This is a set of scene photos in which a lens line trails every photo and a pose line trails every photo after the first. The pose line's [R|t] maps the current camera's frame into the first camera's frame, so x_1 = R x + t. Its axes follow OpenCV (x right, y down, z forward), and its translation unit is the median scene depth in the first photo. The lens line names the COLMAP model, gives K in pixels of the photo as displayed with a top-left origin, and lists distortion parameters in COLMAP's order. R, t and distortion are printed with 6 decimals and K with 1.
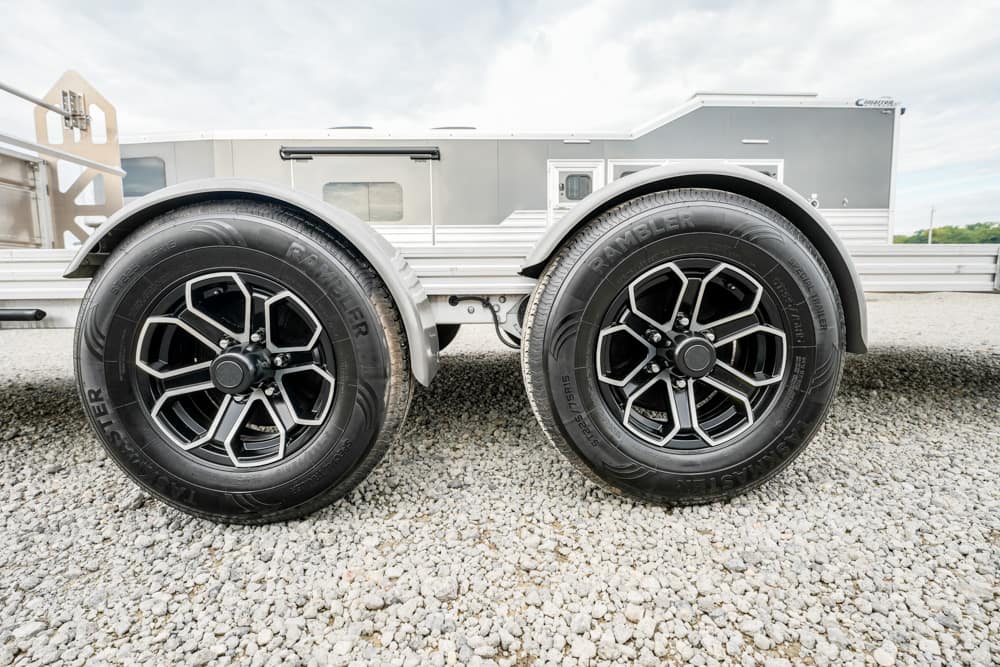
lens RADIAL K [[478.6, 0, 500.0], [0, 478.6, 333.5], [0, 0, 1]] dist [-0.008682, -0.000102]
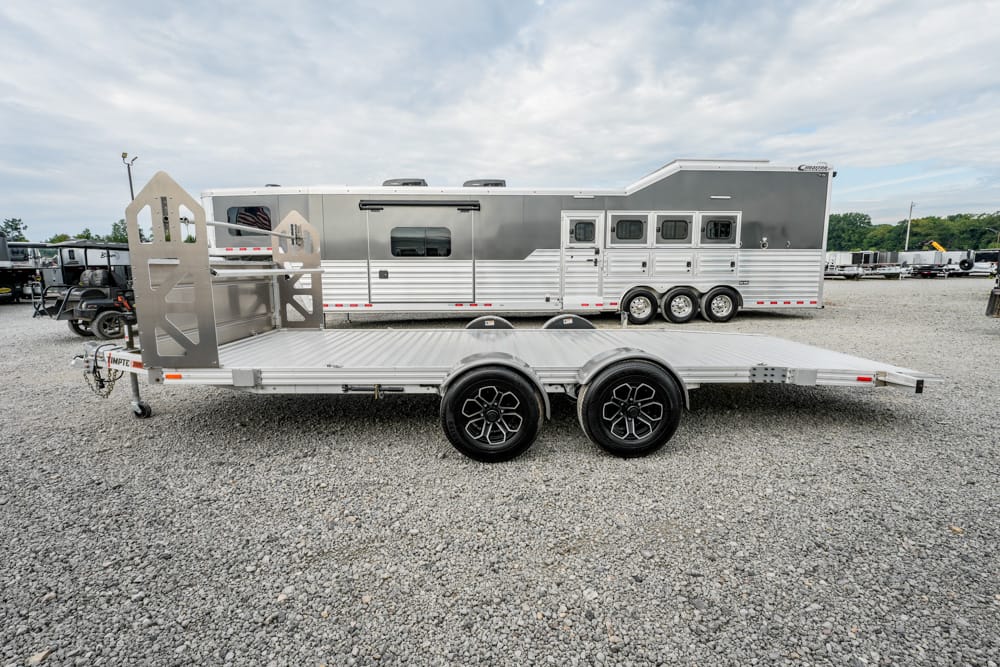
lens RADIAL K [[459.4, 0, 500.0], [0, 459.4, 333.5], [0, 0, 1]] dist [-0.017104, 0.000799]
pose [[0.999946, 0.010401, 0.000077, -0.428830], [-0.010395, 0.999054, 0.042232, -0.517171], [0.000362, -0.042231, 0.999108, -1.779182]]
